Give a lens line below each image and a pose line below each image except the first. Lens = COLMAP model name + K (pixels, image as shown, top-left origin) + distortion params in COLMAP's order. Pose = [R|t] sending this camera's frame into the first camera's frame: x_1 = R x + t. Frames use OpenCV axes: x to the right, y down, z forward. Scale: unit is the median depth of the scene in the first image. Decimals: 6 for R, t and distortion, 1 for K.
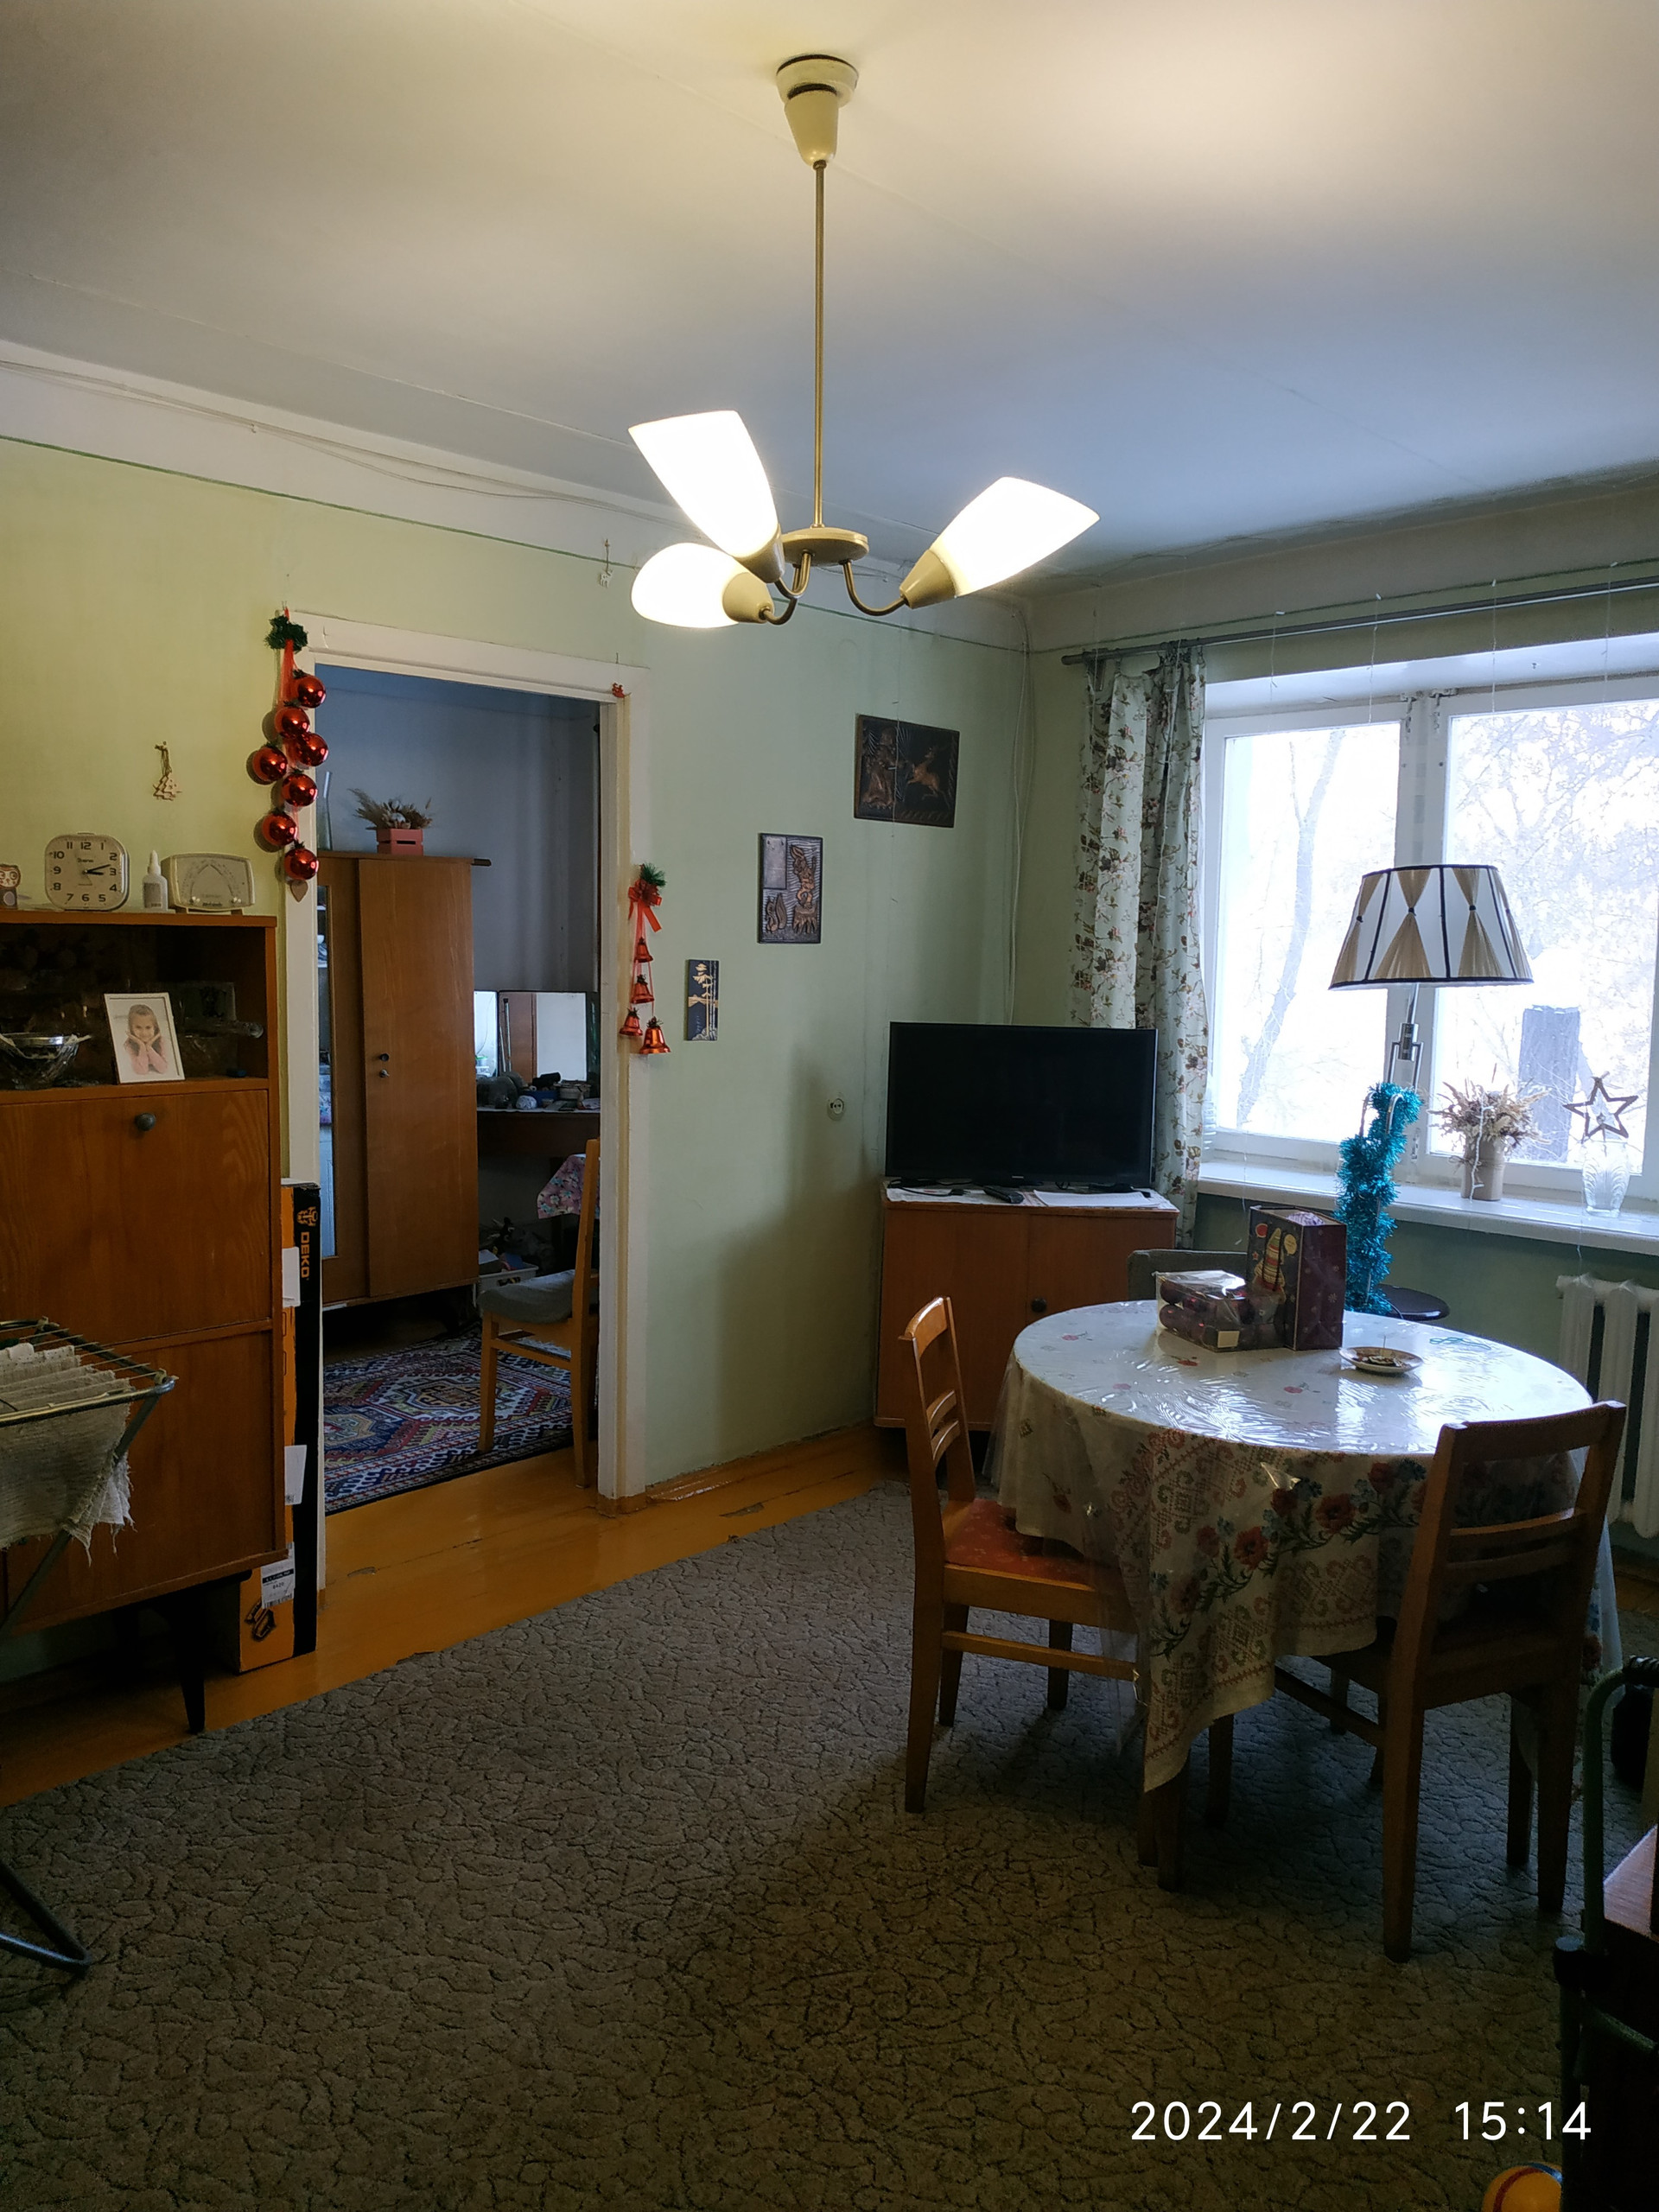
lens RADIAL K [[1598.8, 0, 823.5], [0, 1598.8, 1101.0], [0, 0, 1]] dist [0.027894, -0.044482]
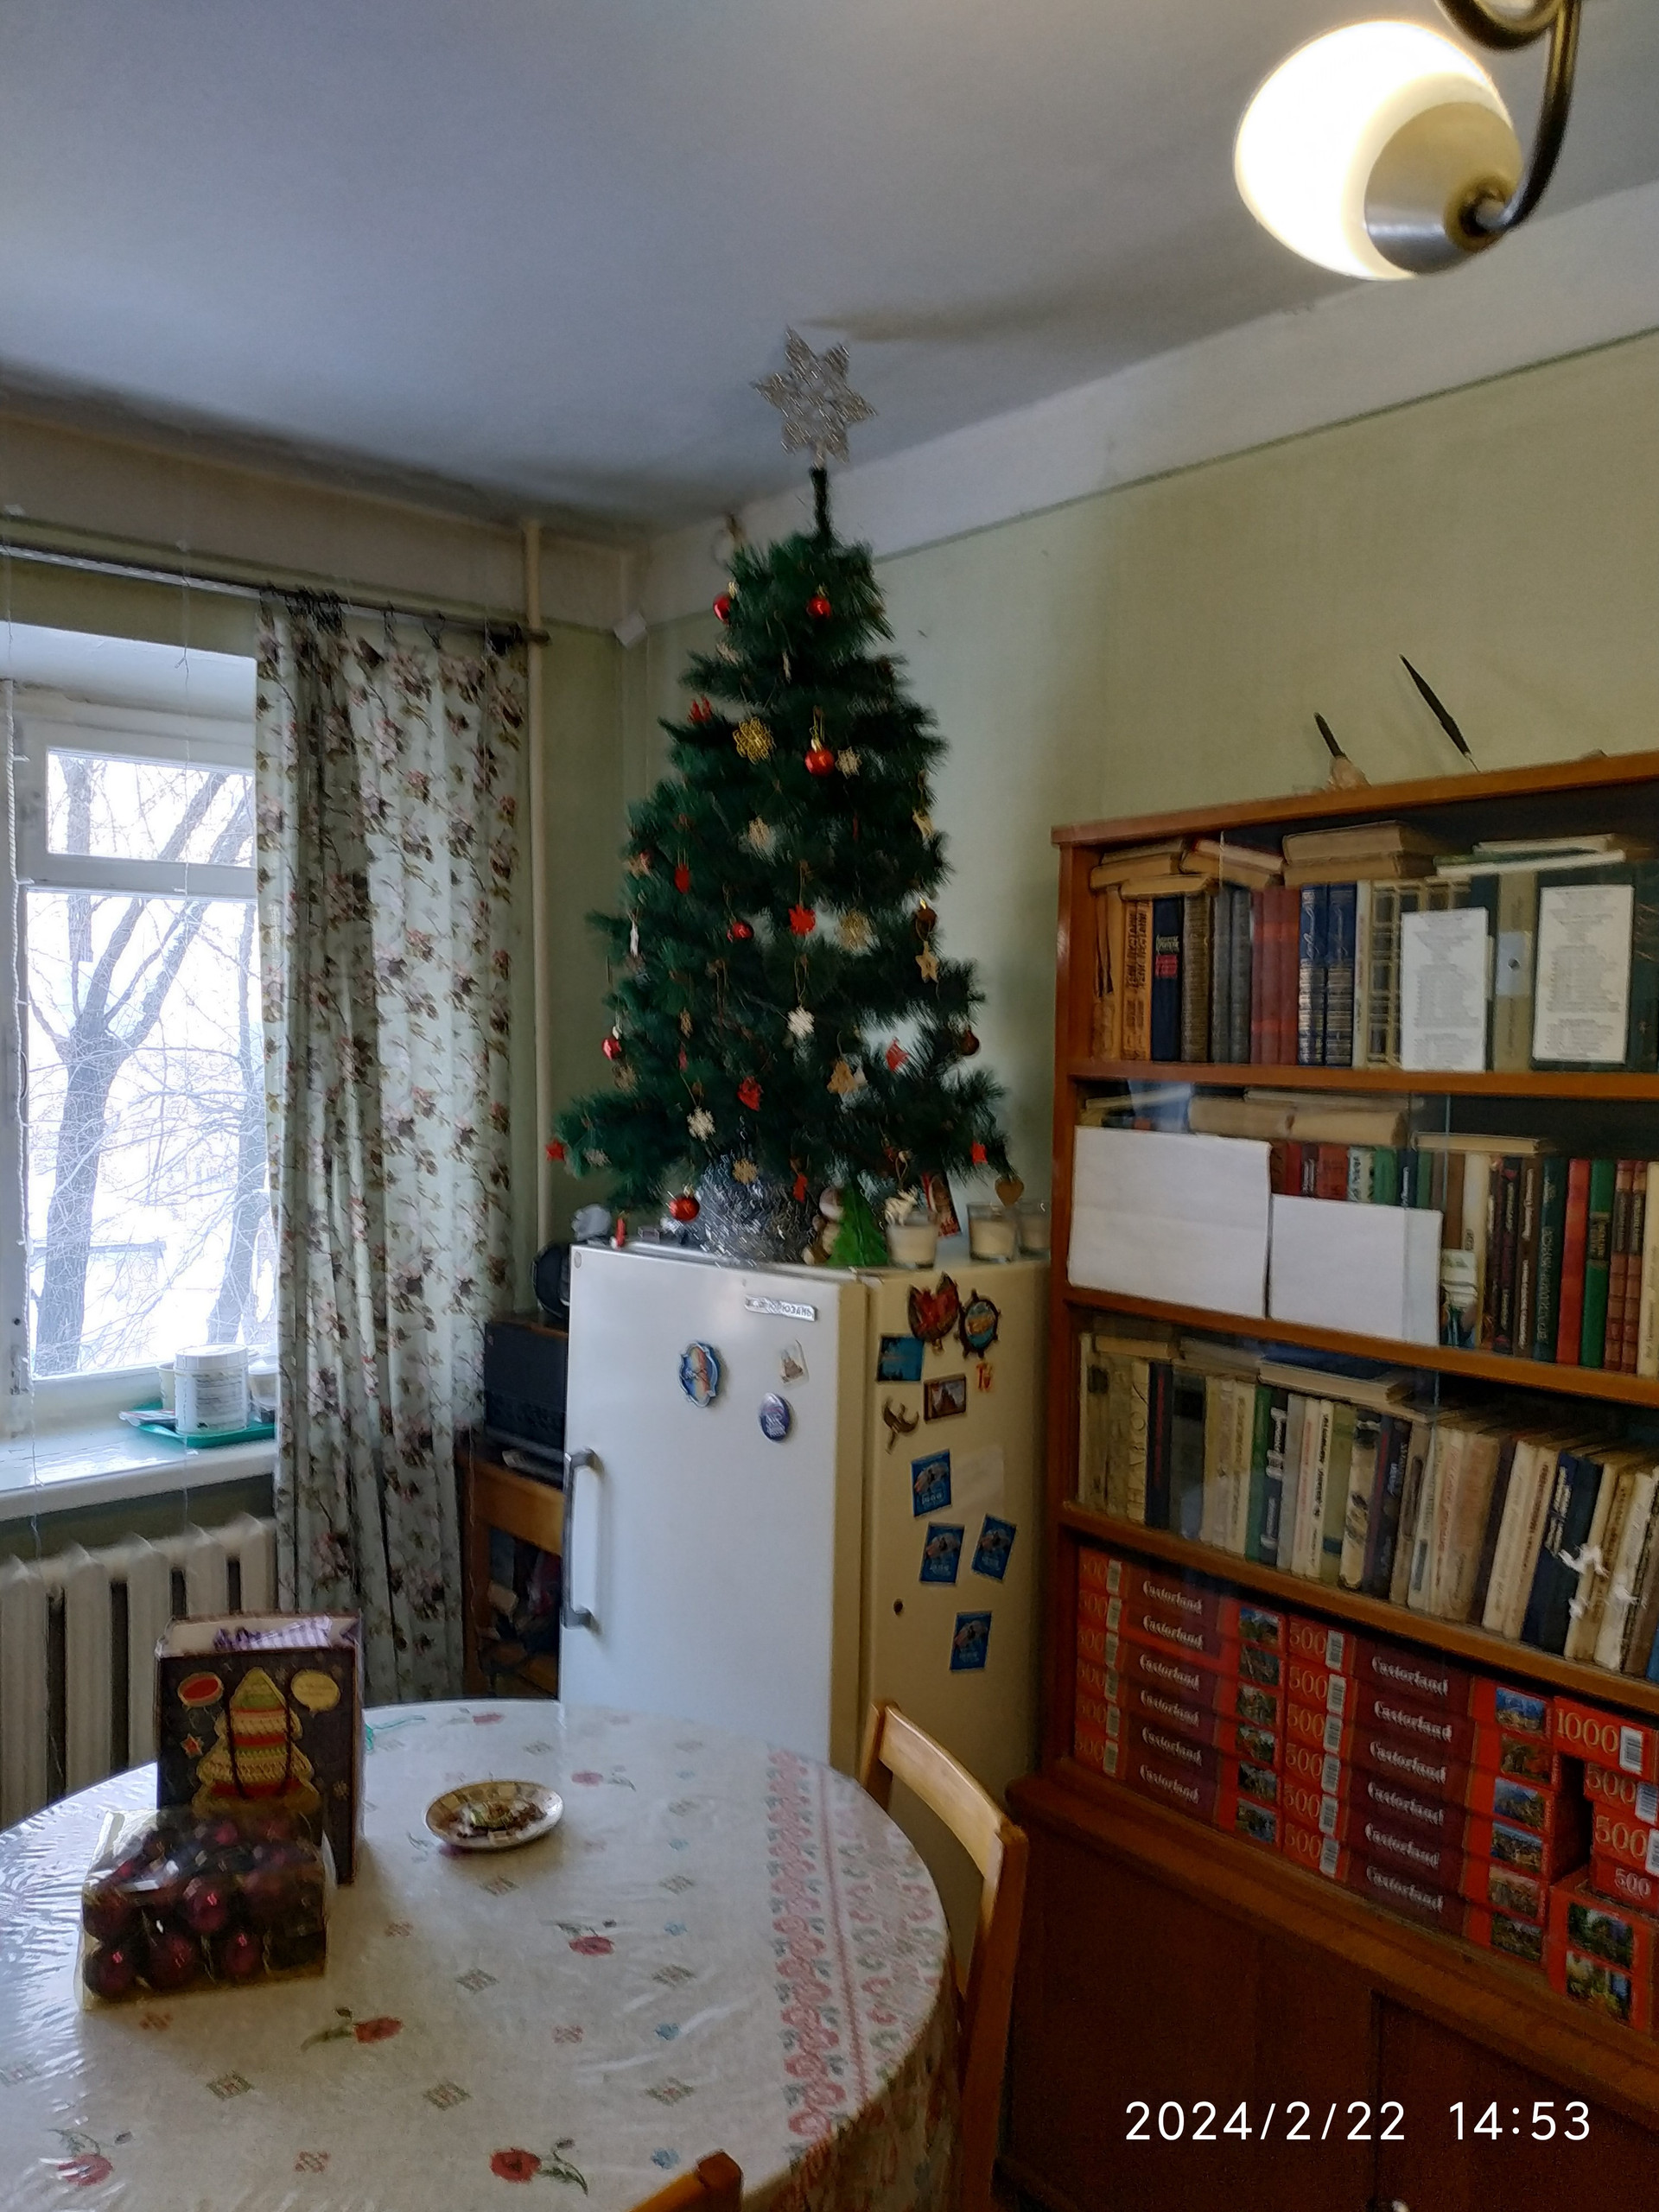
lens RADIAL K [[1598.8, 0, 823.5], [0, 1598.8, 1101.0], [0, 0, 1]] dist [0.027894, -0.044482]
pose [[0.077949, -0.053487, 0.995521, -0.240382], [0.086963, 0.995118, 0.046657, -0.130759], [-0.993157, 0.082936, 0.082220, 0.916042]]
